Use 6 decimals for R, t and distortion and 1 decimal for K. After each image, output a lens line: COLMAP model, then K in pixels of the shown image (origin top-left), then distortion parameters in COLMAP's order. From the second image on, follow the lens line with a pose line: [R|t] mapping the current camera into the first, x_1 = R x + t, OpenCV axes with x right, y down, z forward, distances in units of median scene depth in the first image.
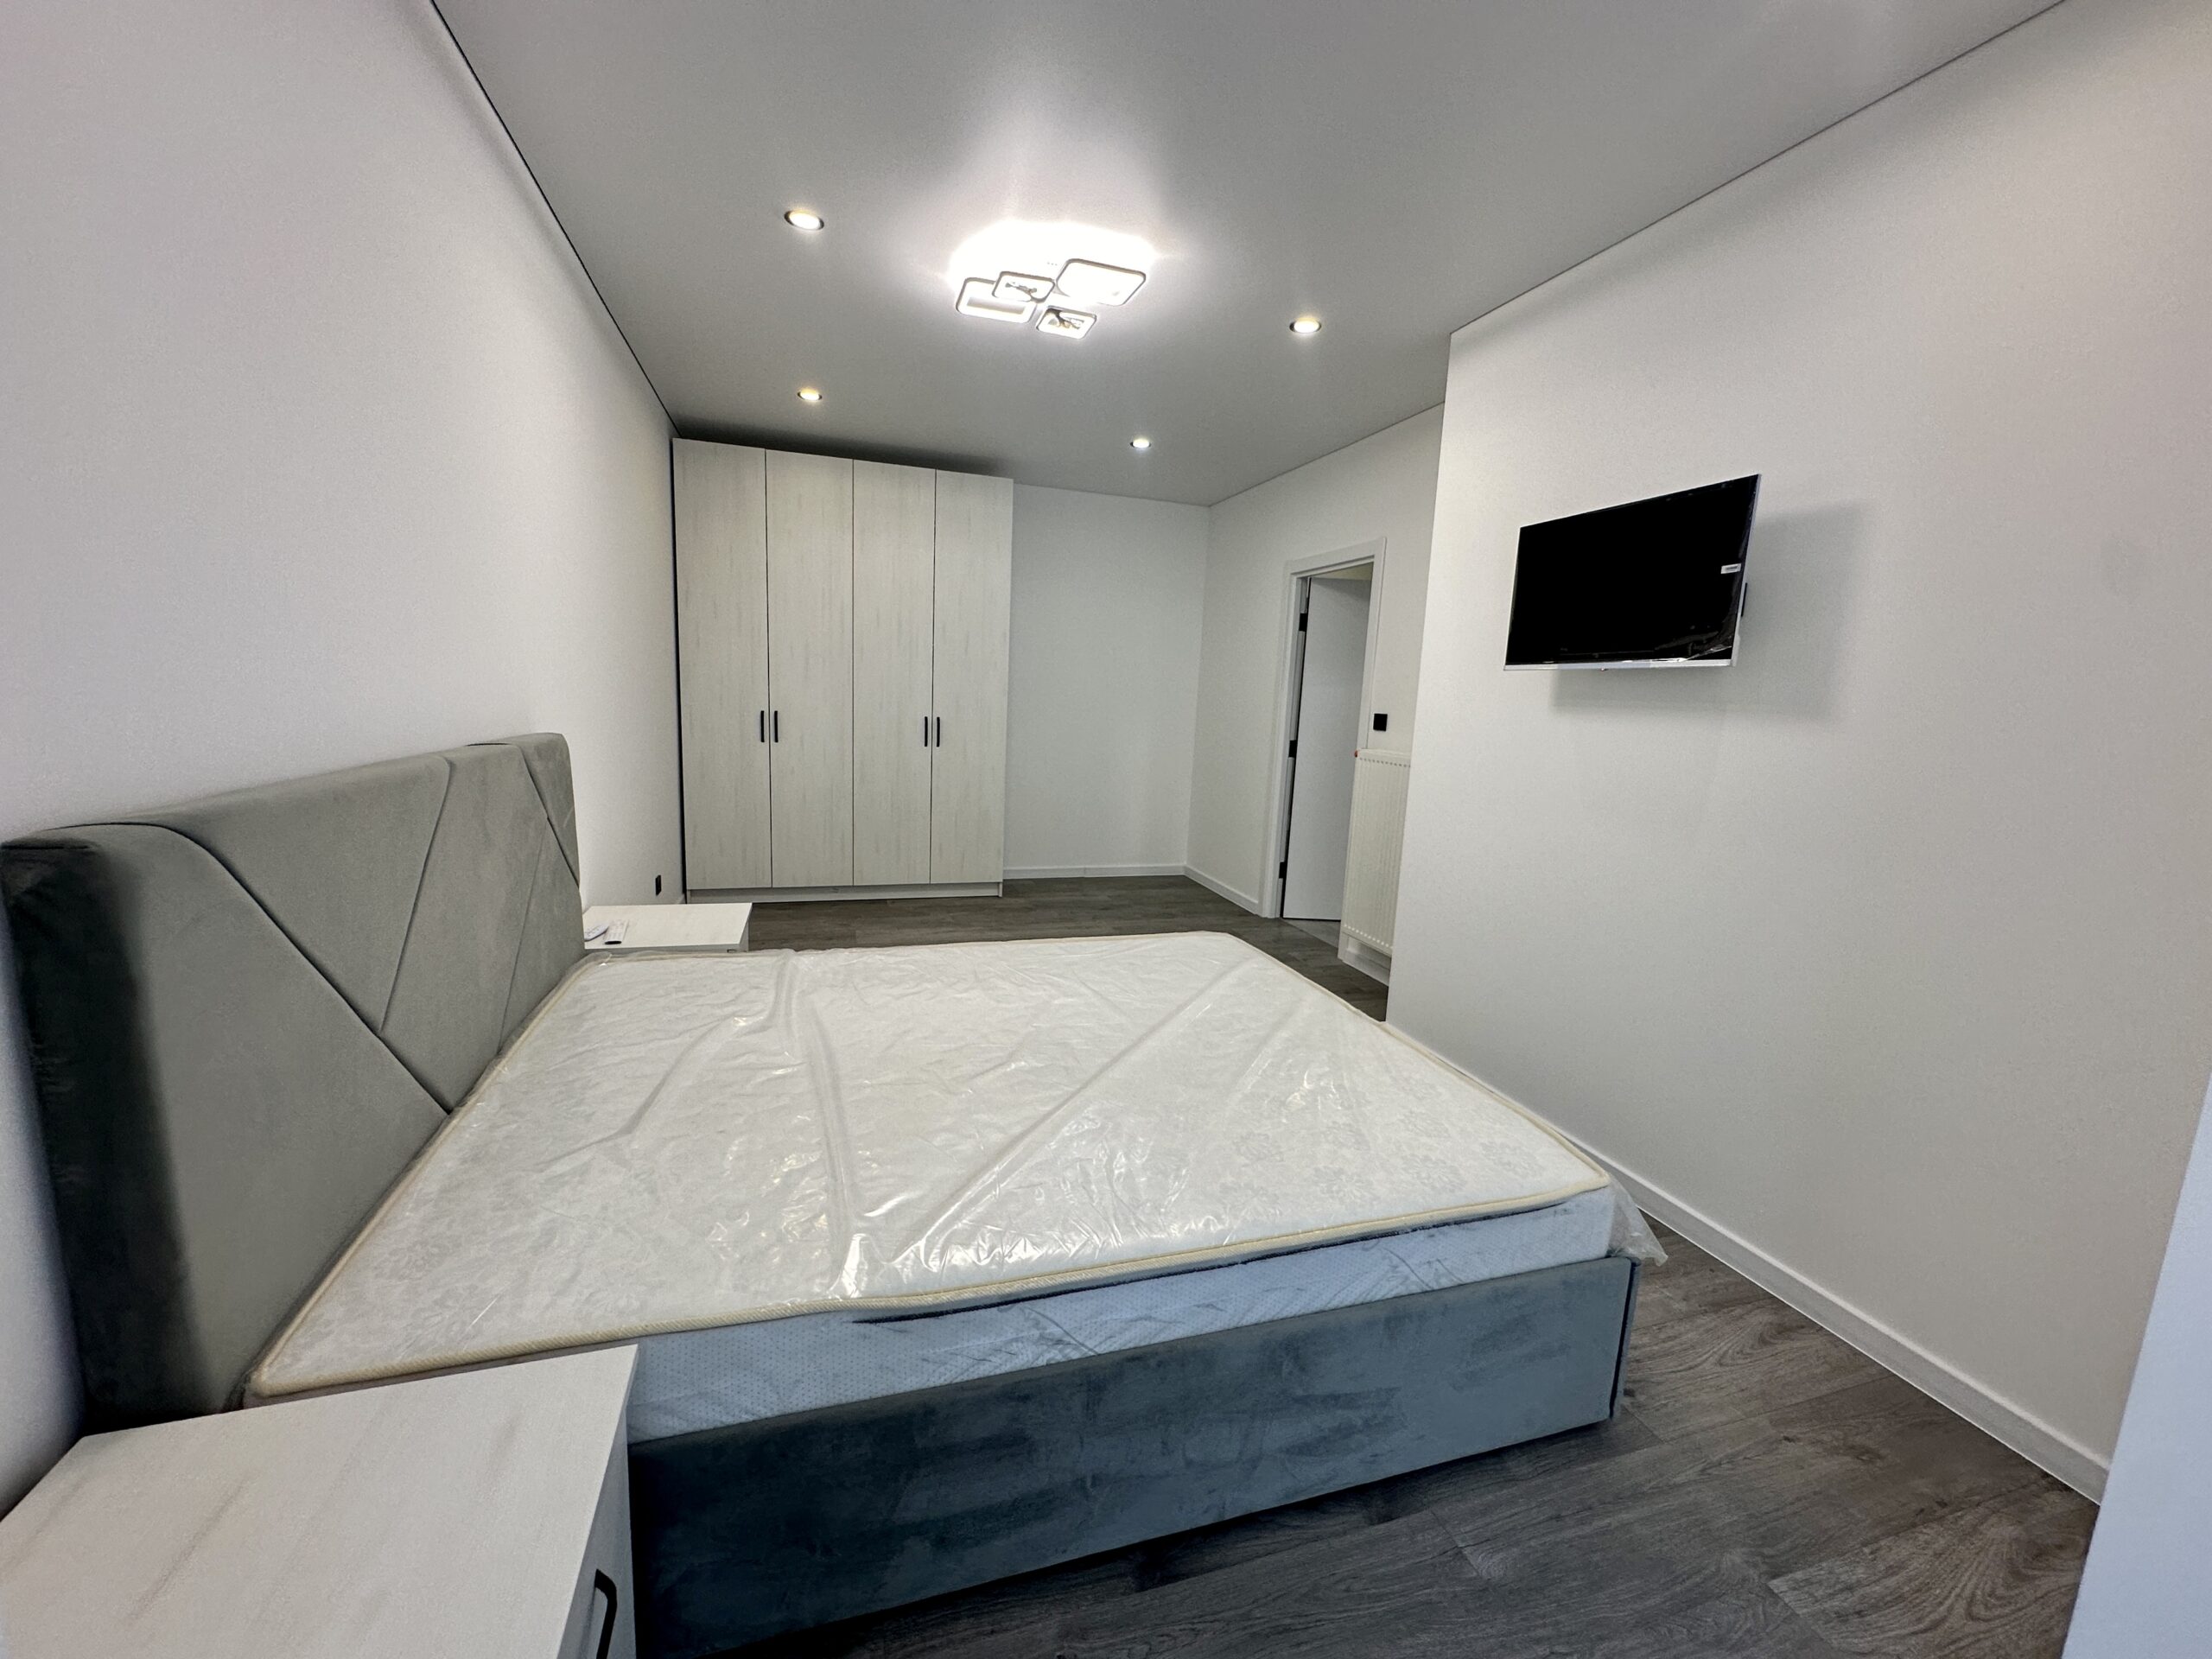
lens RADIAL K [[880.1, 0, 1103.9], [0, 880.1, 832.8], [0, 0, 1]] dist [-0.003219, 0.001094]
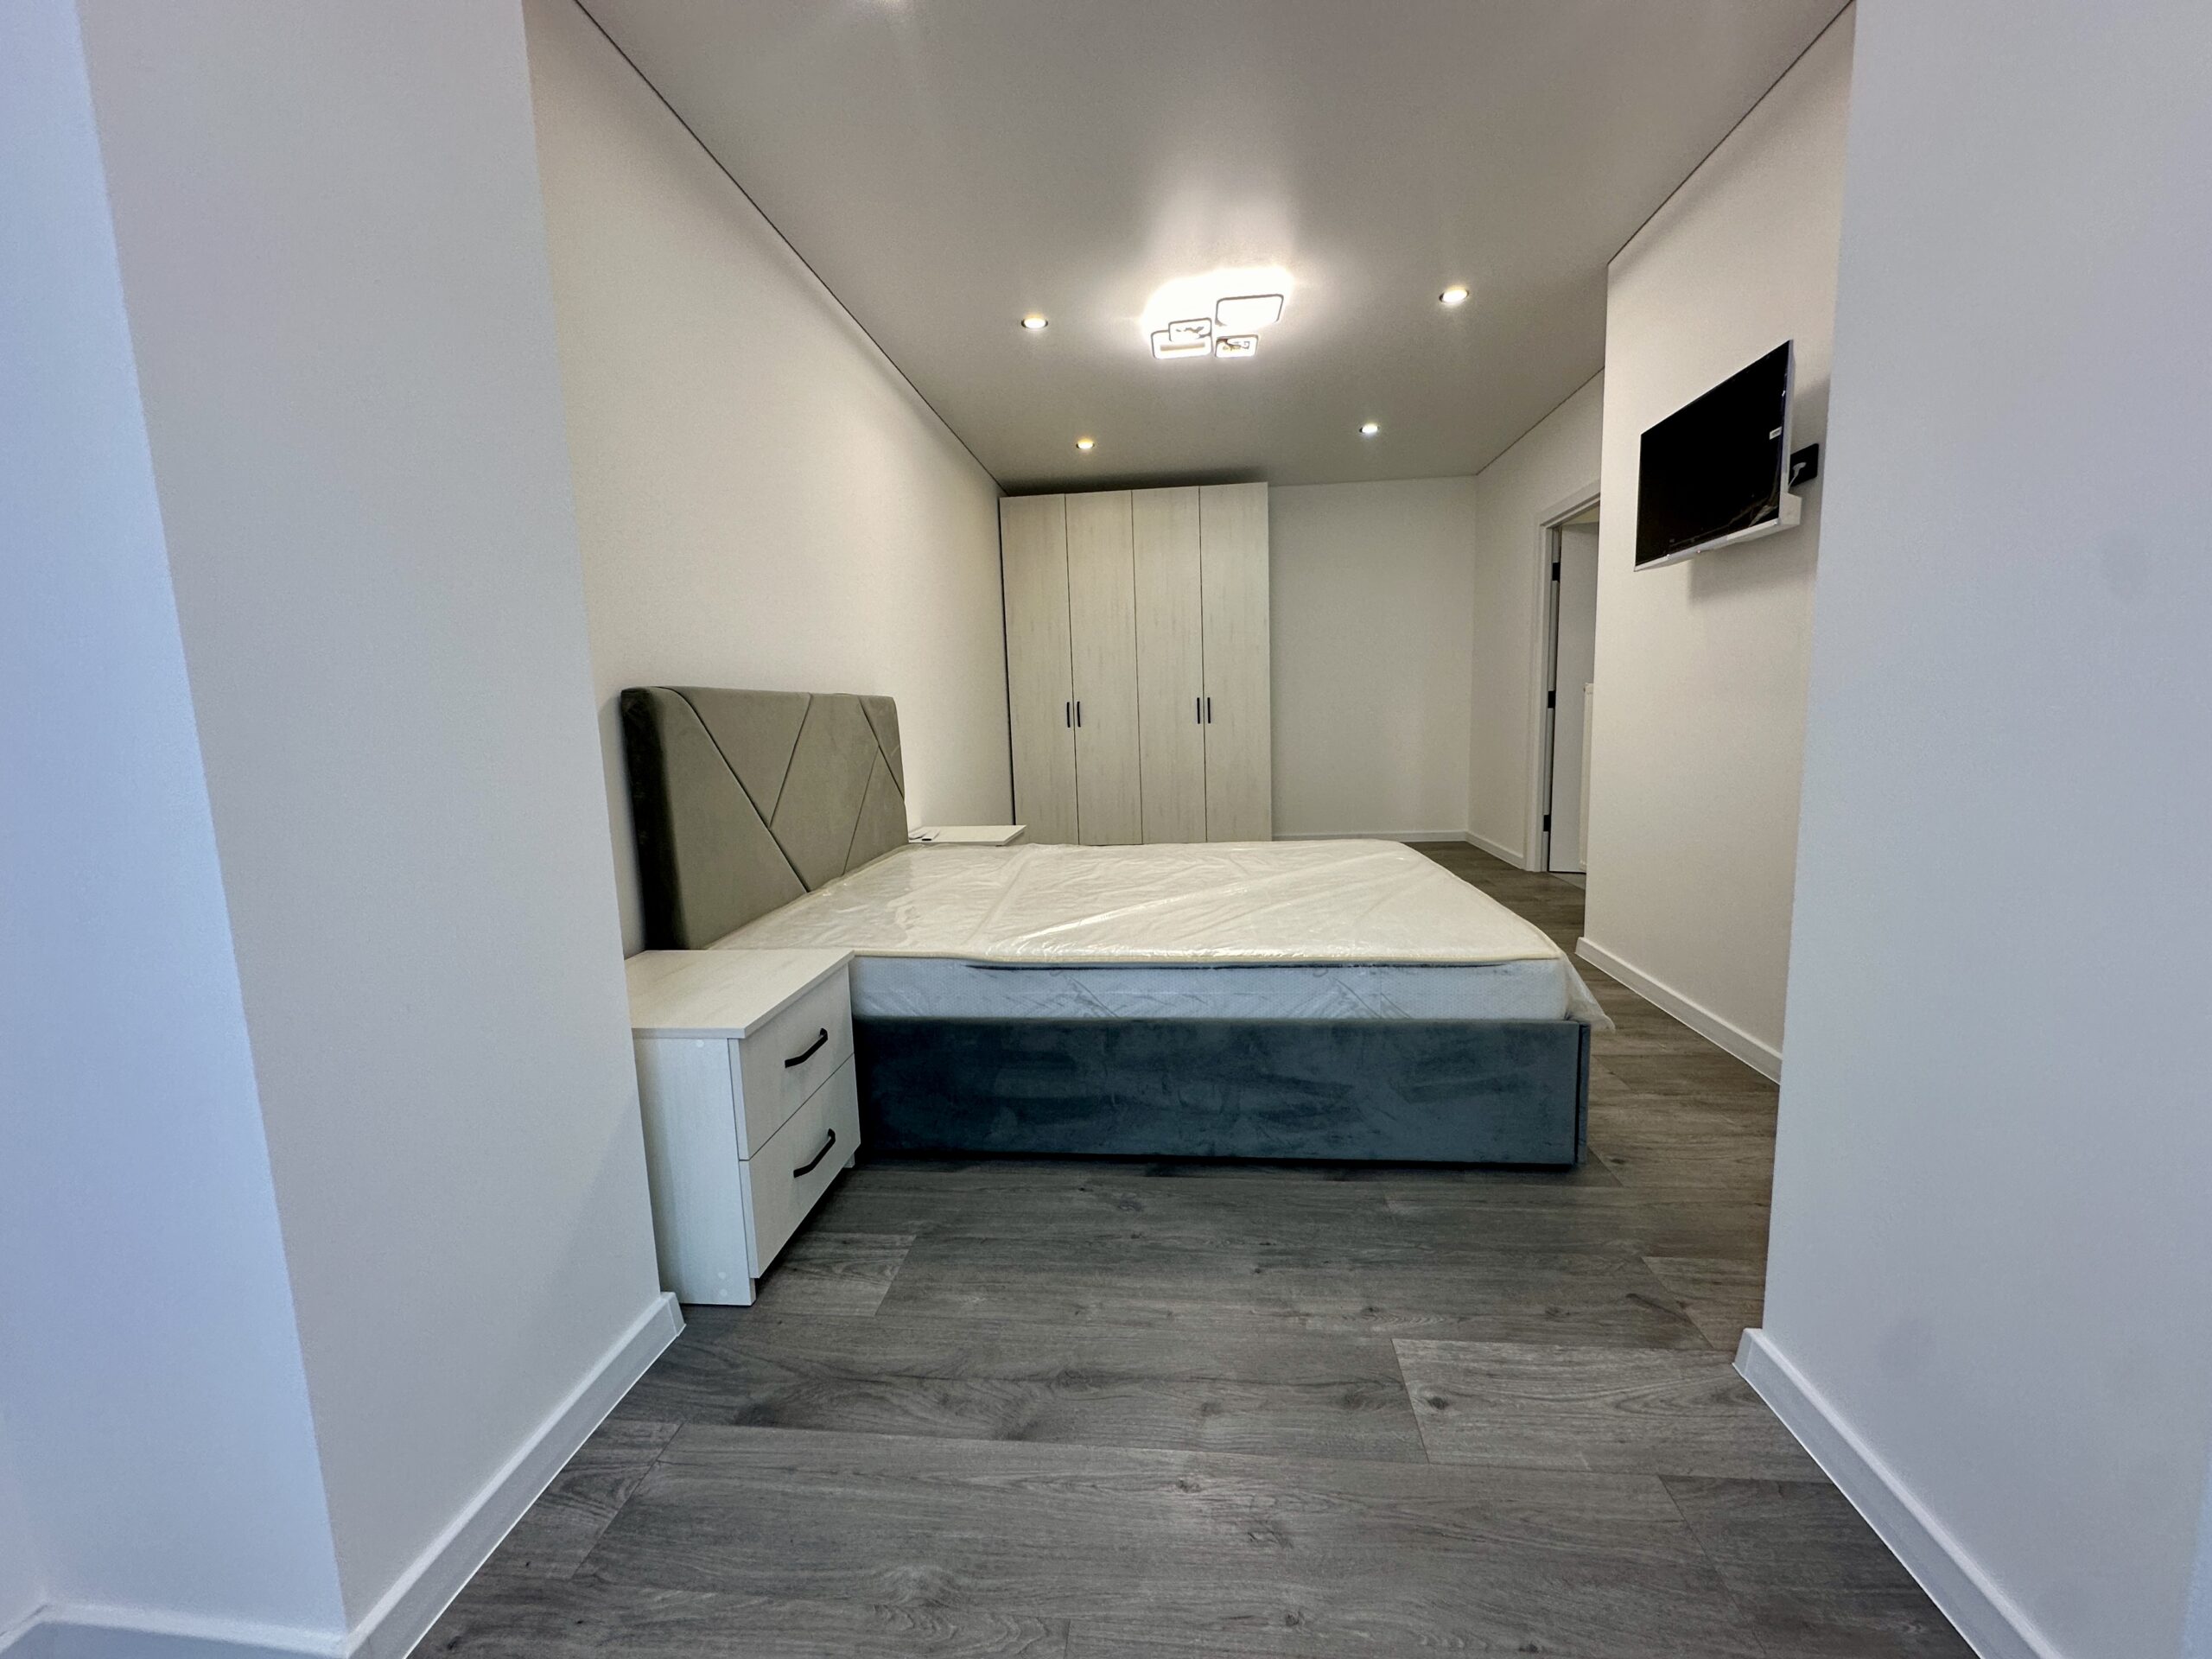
lens RADIAL K [[880.1, 0, 1108.3], [0, 880.1, 835.9], [0, 0, 1]] dist [-0.003219, 0.001094]
pose [[0.915000, -0.020504, -0.402933, 0.304359], [0.011306, 0.999619, -0.025193, 0.155228], [0.403296, 0.018496, 0.914883, -0.217013]]
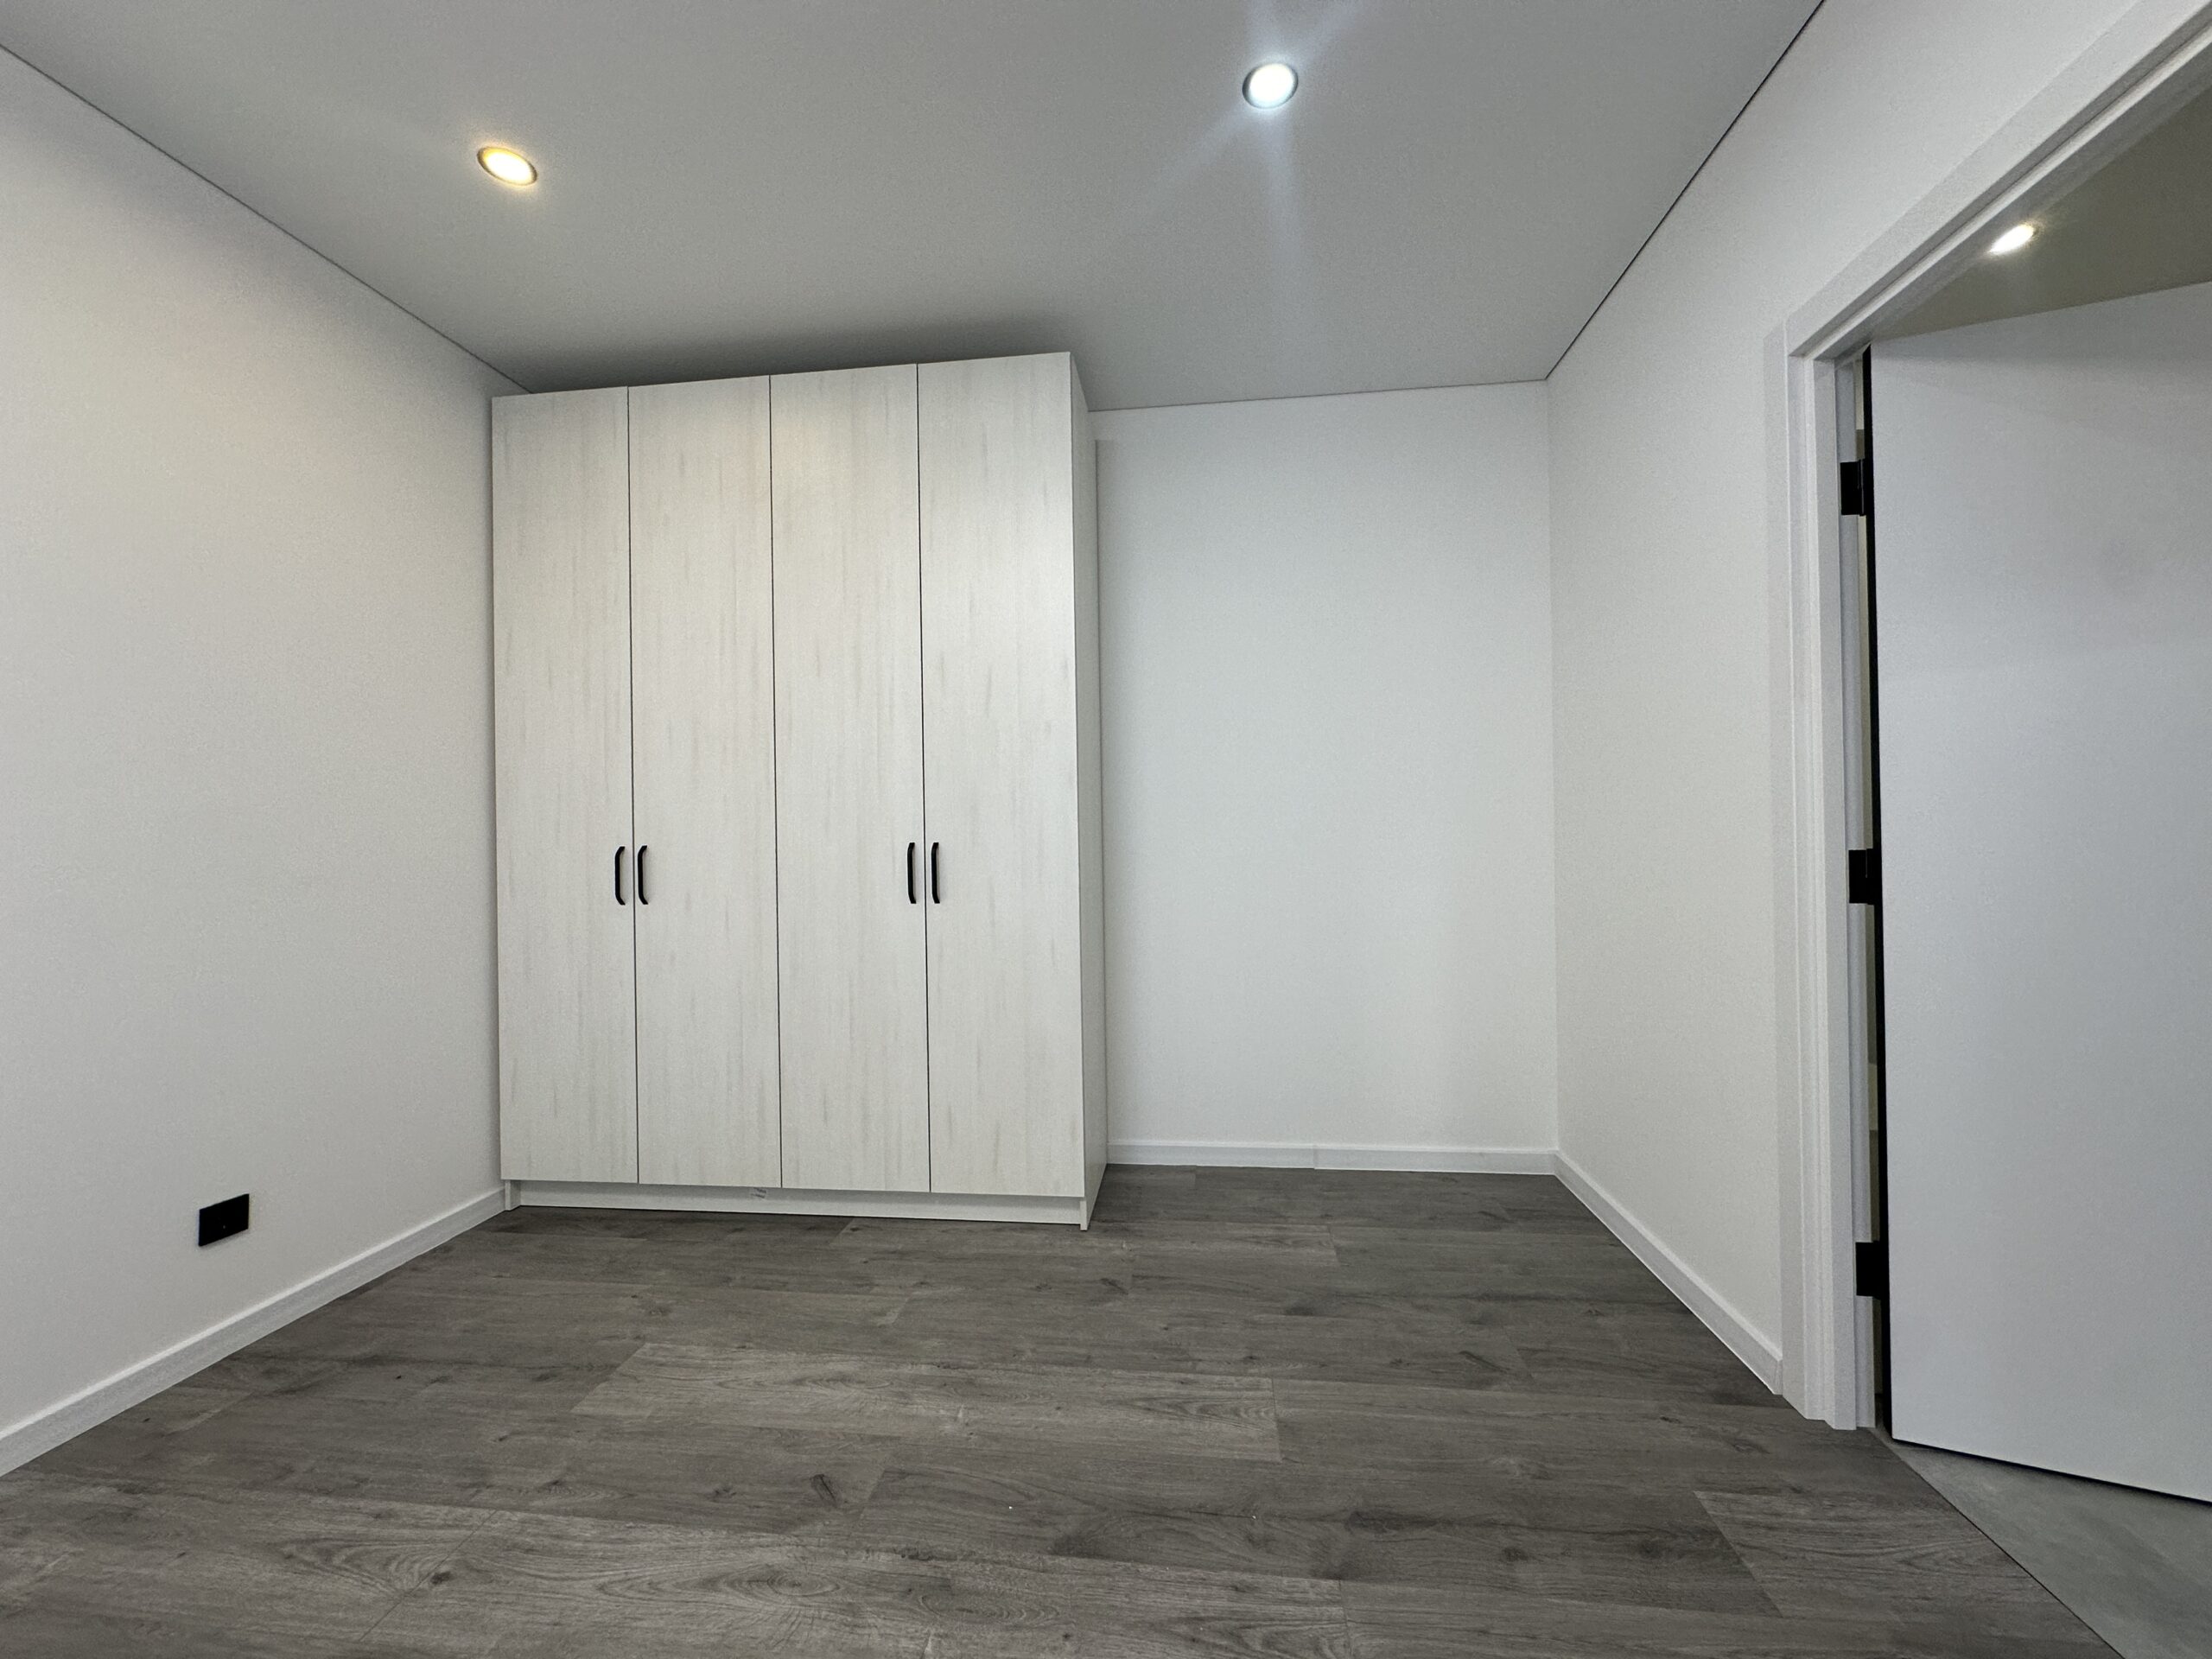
lens RADIAL K [[880.1, 0, 1106.0], [0, 880.1, 831.9], [0, 0, 1]] dist [-0.003219, 0.001094]
pose [[0.910653, -0.062991, -0.408343, 0.190951], [-0.010183, 0.984588, -0.174591, -0.105520], [0.413047, 0.163150, 0.895977, 1.190899]]
